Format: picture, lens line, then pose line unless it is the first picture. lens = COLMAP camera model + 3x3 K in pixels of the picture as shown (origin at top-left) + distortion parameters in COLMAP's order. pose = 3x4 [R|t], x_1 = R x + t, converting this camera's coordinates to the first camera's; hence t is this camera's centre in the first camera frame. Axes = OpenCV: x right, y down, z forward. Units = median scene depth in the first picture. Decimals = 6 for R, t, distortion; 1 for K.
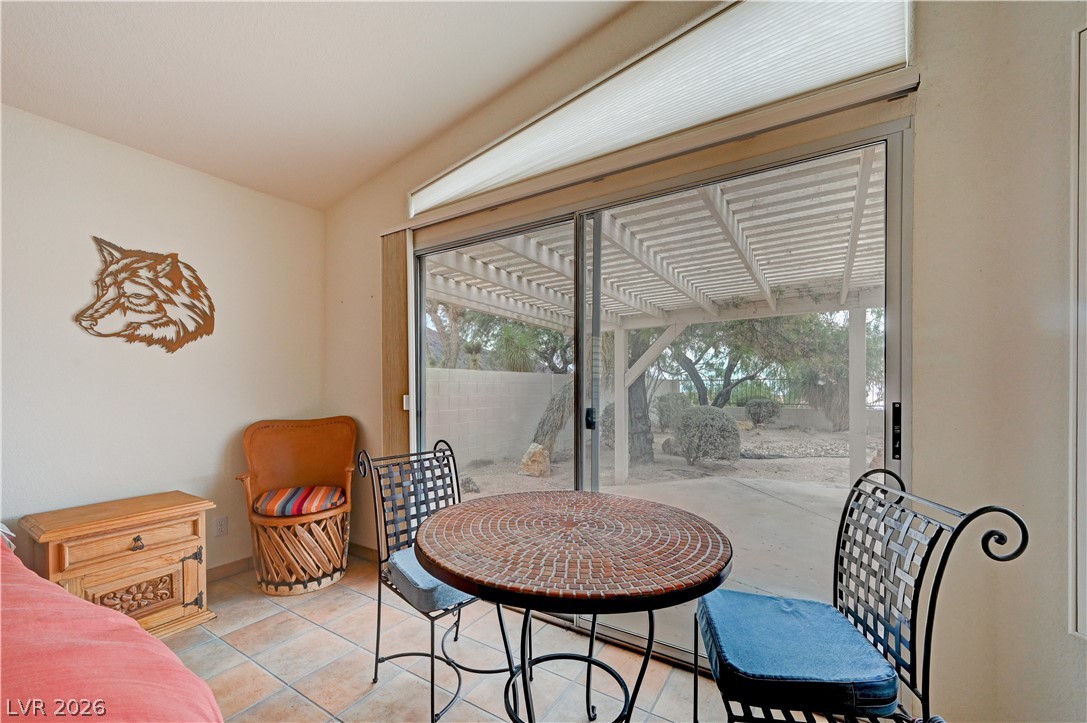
lens RADIAL K [[440.7, 0, 540.2], [0, 440.7, 387.9], [0, 0, 1]] dist [-0.018652, 0.000457]
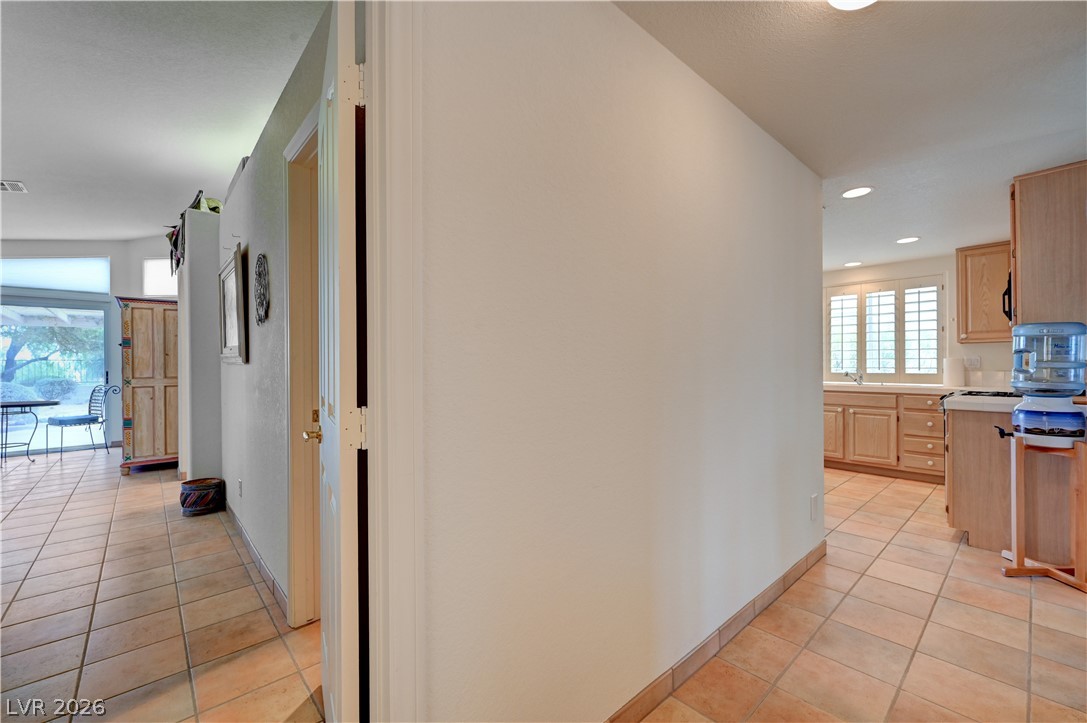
lens RADIAL K [[446.5, 0, 542.8], [0, 446.5, 365.0], [0, 0, 1]] dist [-0.000705, -0.000085]
pose [[0.261622, -0.002537, 0.965167, -1.253848], [0.007017, 0.999975, 0.000727, -0.001659], [-0.965145, 0.006582, 0.261633, -2.335874]]
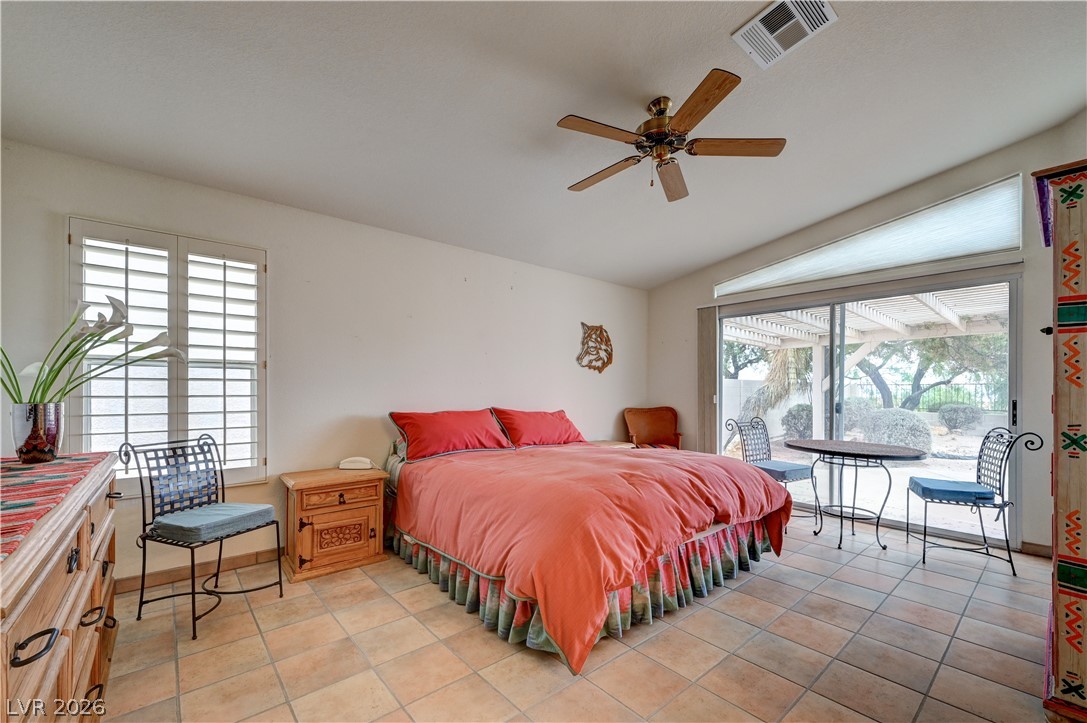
lens RADIAL K [[440.7, 0, 540.2], [0, 440.7, 387.9], [0, 0, 1]] dist [-0.018652, 0.000457]
pose [[0.952847, 0.005623, -0.303399, -0.435657], [-0.007415, 0.999961, -0.004755, 0.000230], [0.303360, 0.006780, 0.952852, -0.971643]]
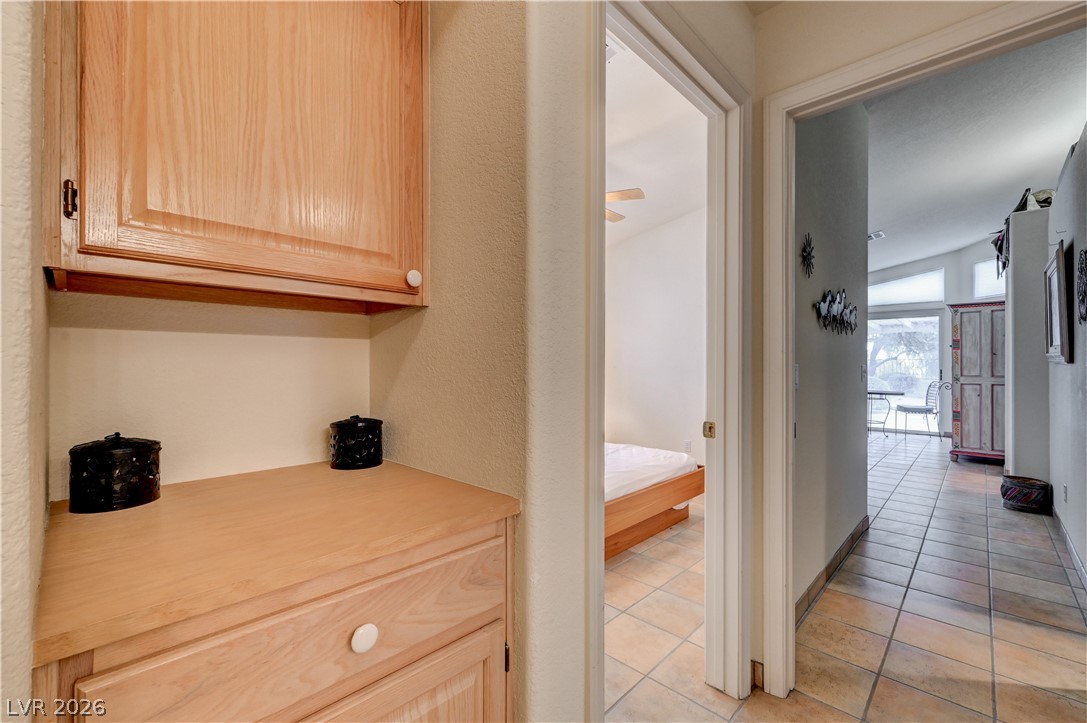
lens RADIAL K [[453.2, 0, 547.9], [0, 453.2, 362.7], [0, 0, 1]] dist [-0.000727, 0.000005]
pose [[0.982296, 0.002944, -0.187311, -1.390250], [-0.003938, 0.999980, -0.004932, -0.000263], [0.187293, 0.005582, 0.982288, -2.609459]]
